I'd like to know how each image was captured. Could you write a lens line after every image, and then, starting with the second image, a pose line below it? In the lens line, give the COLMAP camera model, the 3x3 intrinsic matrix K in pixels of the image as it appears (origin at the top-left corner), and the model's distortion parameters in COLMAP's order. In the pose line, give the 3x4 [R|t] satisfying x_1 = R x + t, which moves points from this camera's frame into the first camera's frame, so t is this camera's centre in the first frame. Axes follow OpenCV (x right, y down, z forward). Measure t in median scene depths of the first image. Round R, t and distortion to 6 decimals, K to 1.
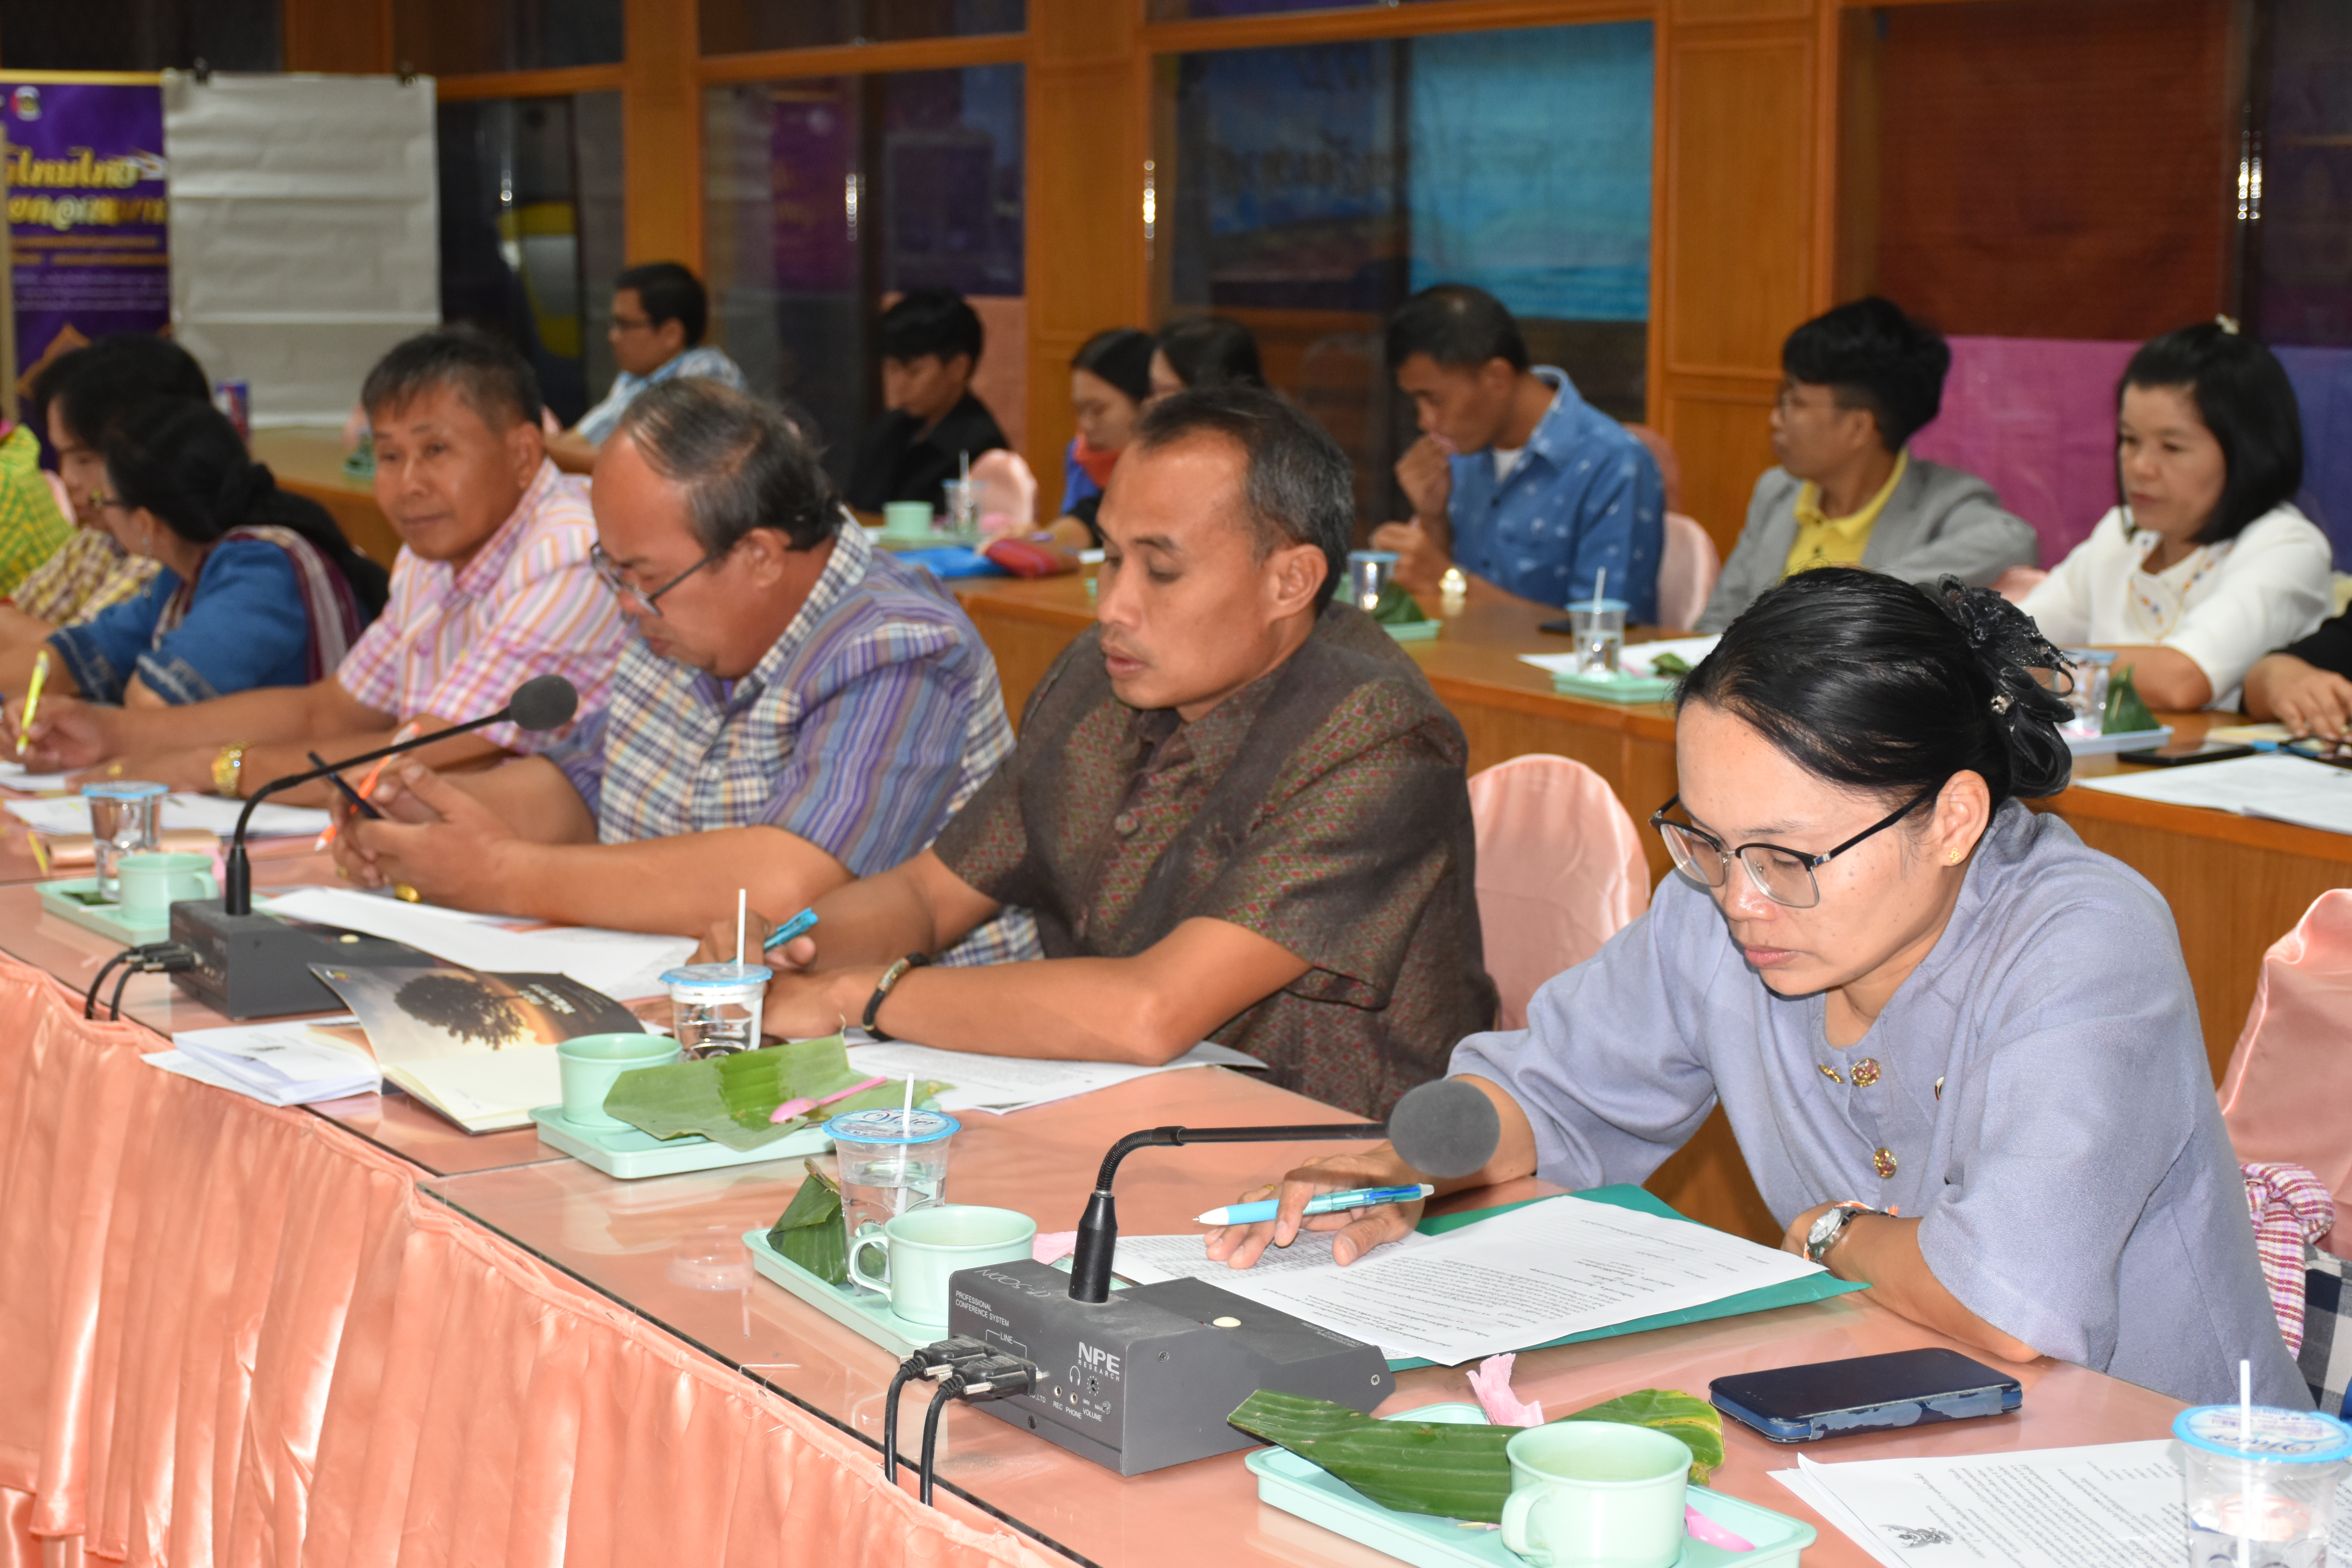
lens RADIAL K [[3403.6, 0, 1174.2], [0, 3403.6, 786.2], [0, 0, 1]] dist [-0.013326, 0.000000]
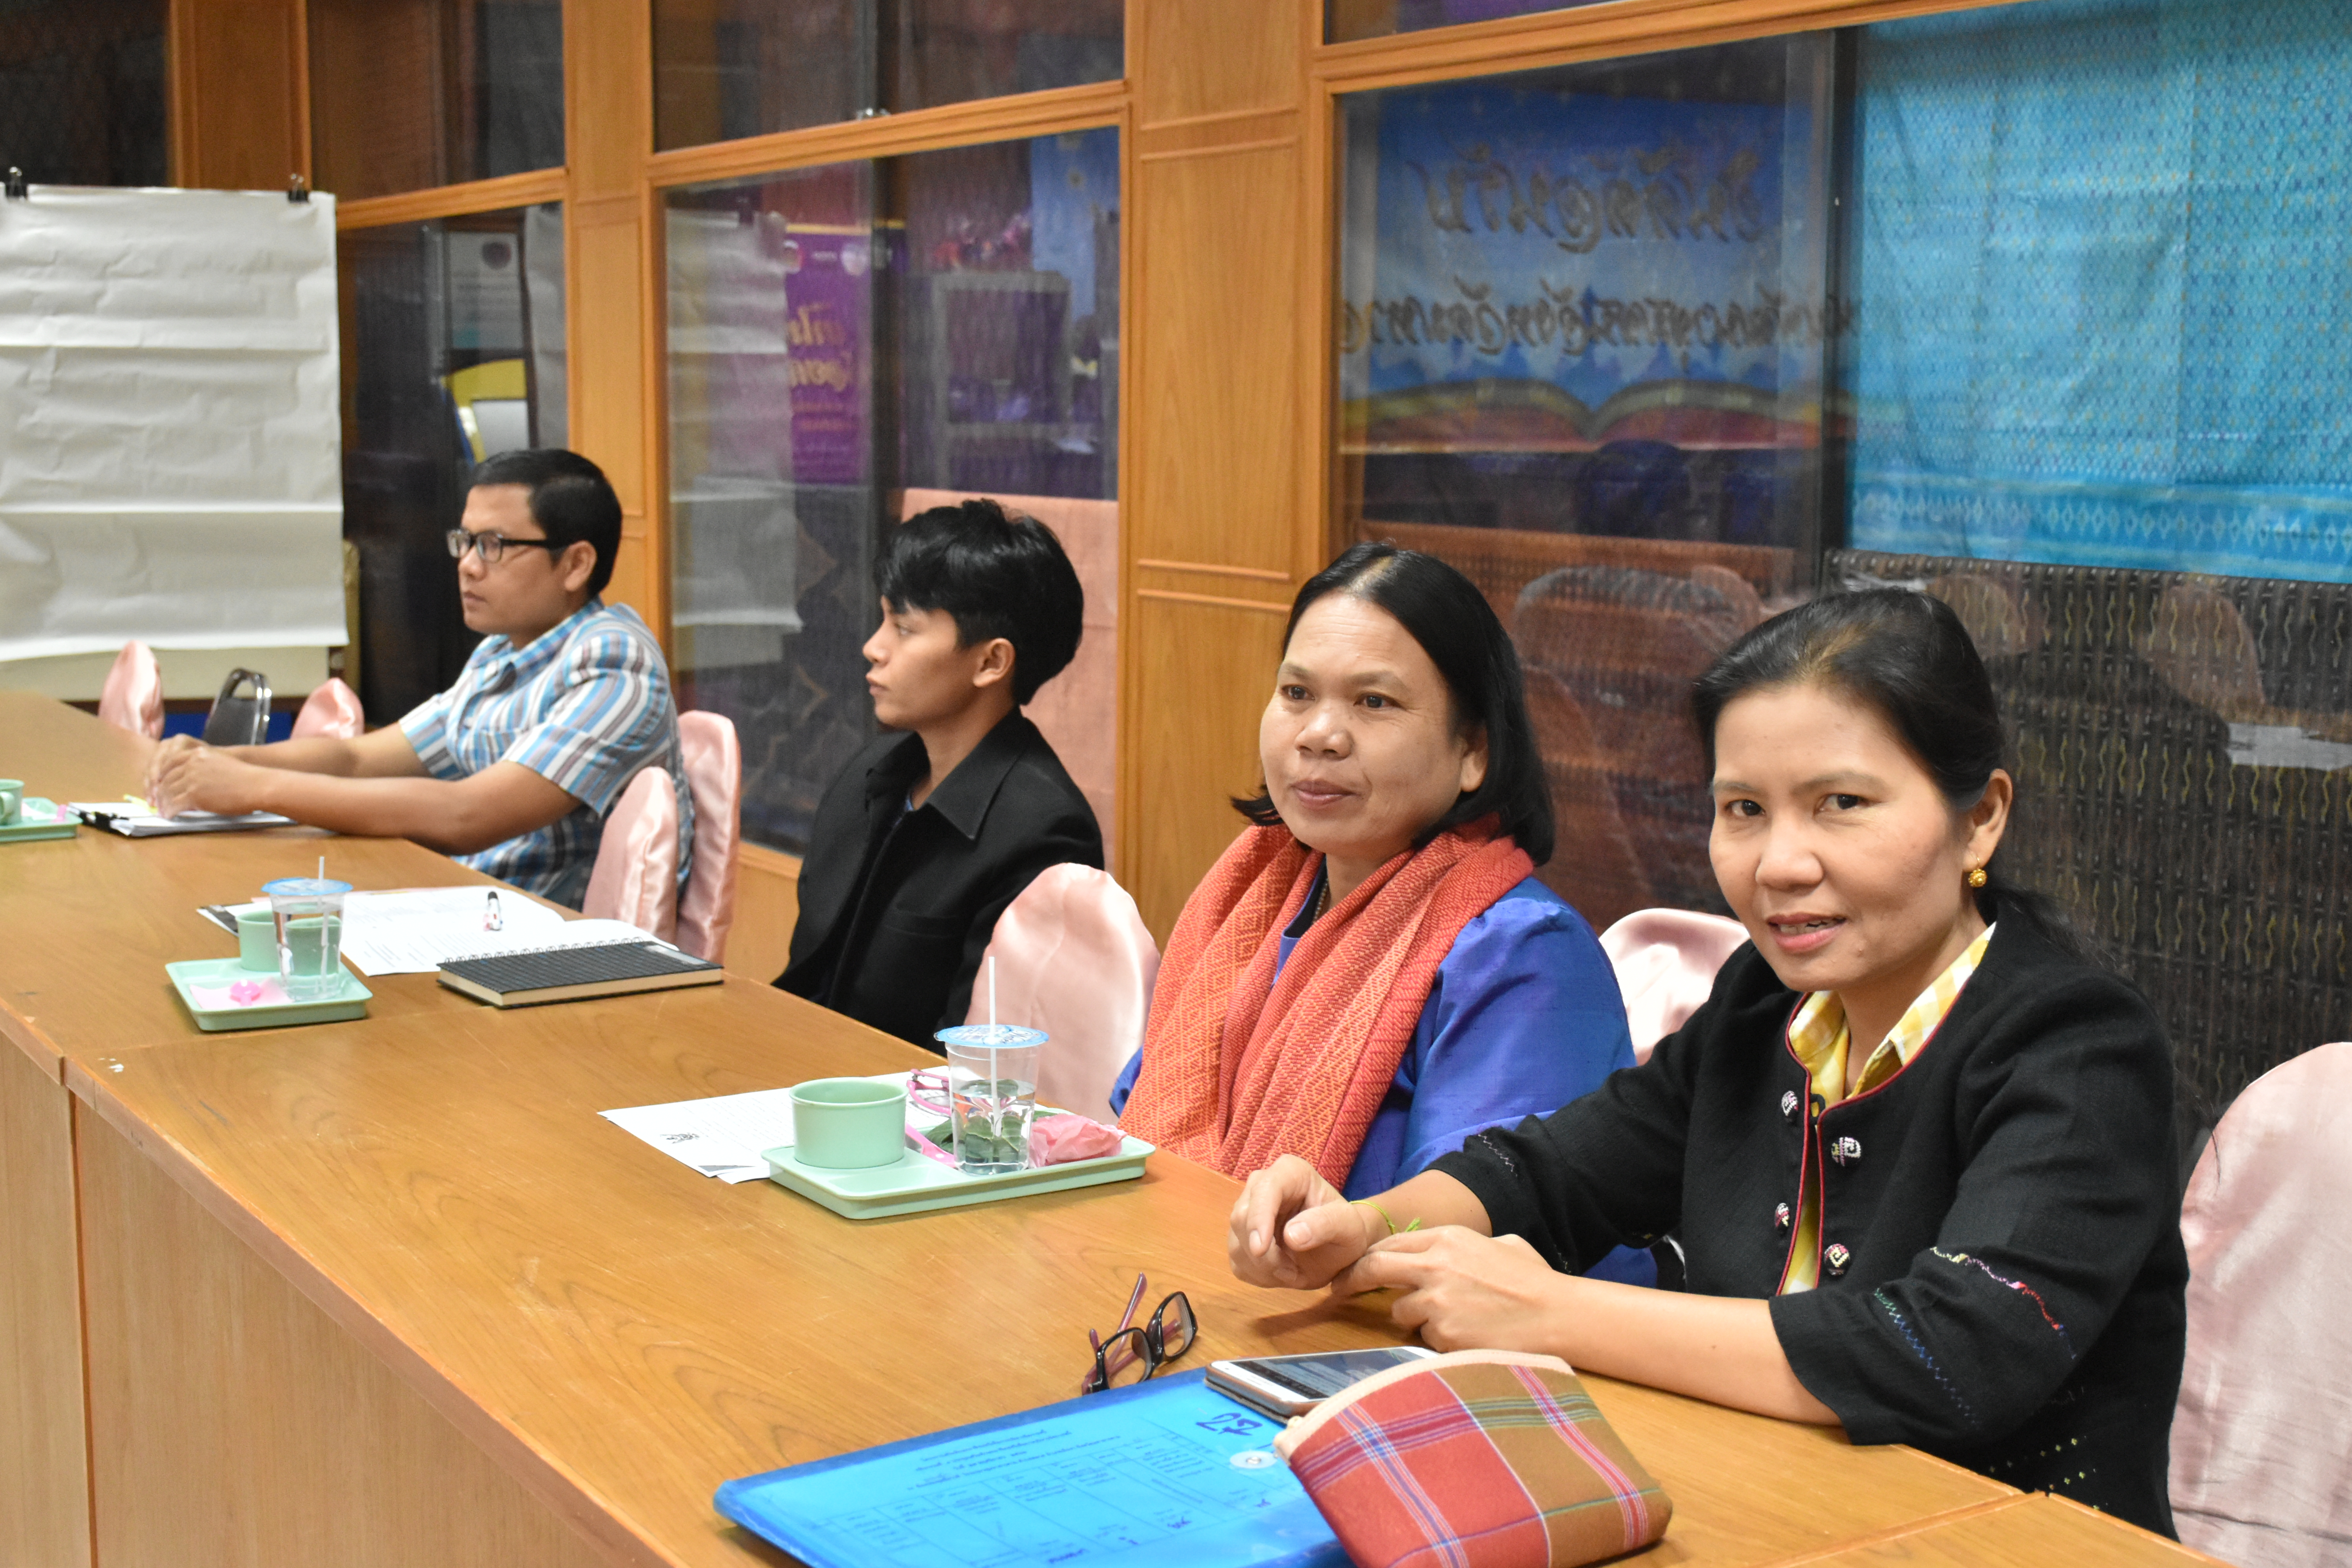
lens RADIAL K [[2936.0, 0, 1179.5], [0, 2936.0, 772.2], [0, 0, 1]] dist [0.002201, 0.000000]
pose [[0.999868, 0.002248, -0.016087, -0.018227], [-0.002804, 0.999396, -0.034631, -0.057285], [0.016000, 0.034671, 0.999271, 0.353609]]
